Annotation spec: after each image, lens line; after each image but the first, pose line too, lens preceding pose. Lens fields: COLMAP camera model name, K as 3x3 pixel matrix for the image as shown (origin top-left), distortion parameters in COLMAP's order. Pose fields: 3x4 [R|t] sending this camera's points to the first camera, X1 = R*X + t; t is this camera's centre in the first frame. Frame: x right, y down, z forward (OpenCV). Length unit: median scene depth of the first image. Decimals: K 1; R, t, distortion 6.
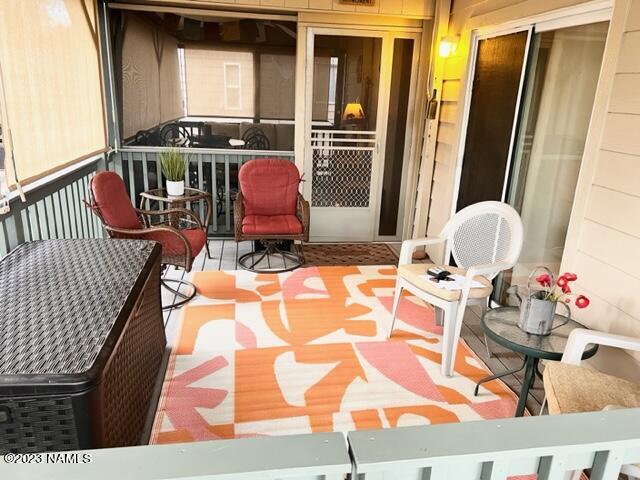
lens RADIAL K [[480.6, 0, 318.7], [0, 480.6, 238.8], [0, 0, 1]] dist [0.037992, -0.031921]
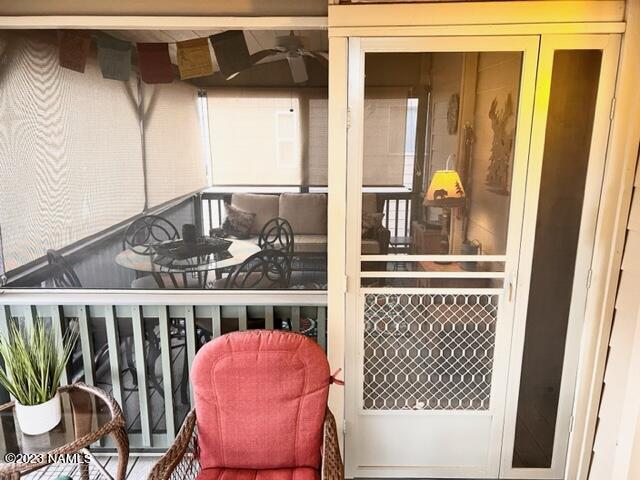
lens RADIAL K [[480.6, 0, 321.3], [0, 480.6, 242.2], [0, 0, 1]] dist [0.037992, -0.031921]
pose [[0.987367, -0.002419, -0.158429, 0.018937], [-0.009239, 0.997304, -0.072802, -0.192768], [0.158178, 0.073346, 0.984683, 0.507310]]
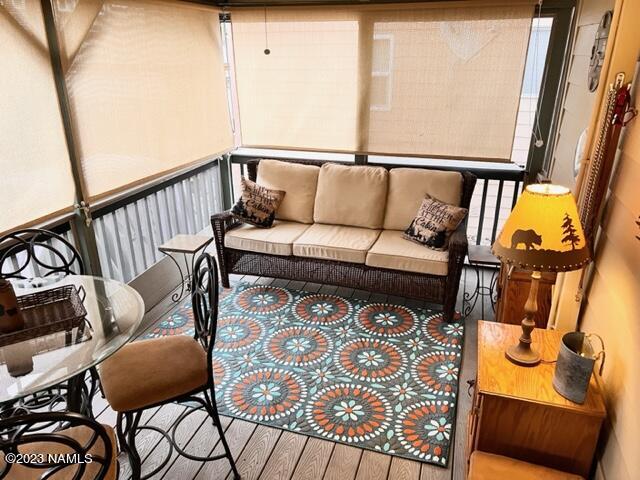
lens RADIAL K [[480.6, 0, 323.8], [0, 480.6, 242.3], [0, 0, 1]] dist [0.037992, -0.031921]
pose [[0.902791, 0.121109, -0.412675, 0.096898], [-0.089770, 0.991461, 0.094582, -0.342981], [0.420606, -0.048342, 0.905955, 0.884433]]
